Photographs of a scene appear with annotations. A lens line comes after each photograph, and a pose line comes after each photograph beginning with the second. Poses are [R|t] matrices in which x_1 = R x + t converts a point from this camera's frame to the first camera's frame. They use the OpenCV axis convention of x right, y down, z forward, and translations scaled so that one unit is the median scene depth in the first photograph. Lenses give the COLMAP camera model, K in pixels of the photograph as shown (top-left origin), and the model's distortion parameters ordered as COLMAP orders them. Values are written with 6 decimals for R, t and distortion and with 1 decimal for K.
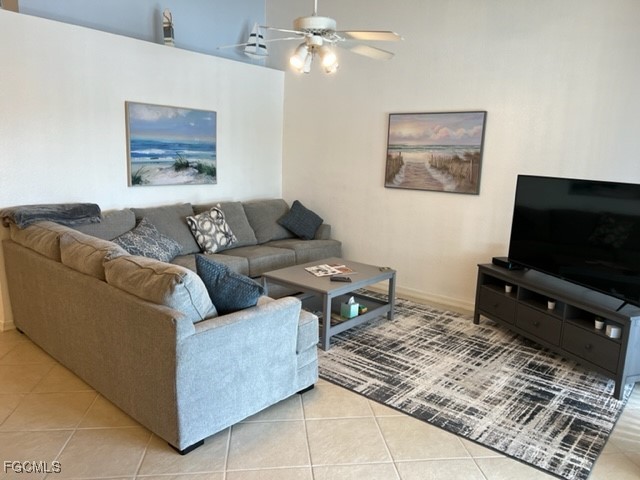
lens RADIAL K [[485.0, 0, 316.7], [0, 485.0, 237.8], [0, 0, 1]] dist [0.051947, -0.053864]
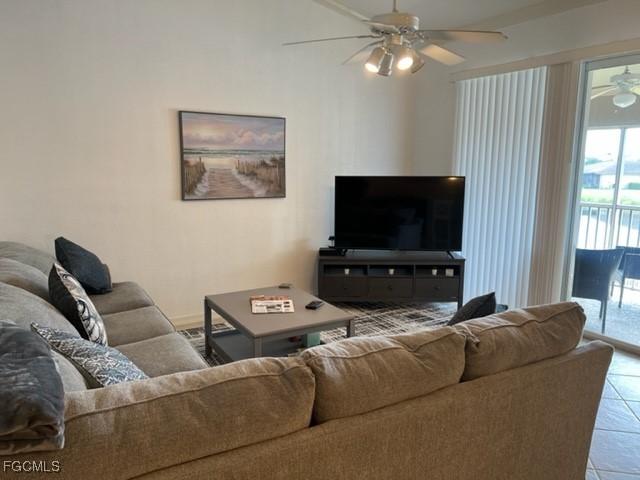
lens RADIAL K [[485.0, 0, 318.0], [0, 485.0, 243.1], [0, 0, 1]] dist [0.051947, -0.053864]
pose [[0.303683, -0.186230, 0.934396, -0.630828], [0.162269, 0.976493, 0.141882, -0.124947], [-0.938853, 0.108537, 0.326764, 0.579415]]
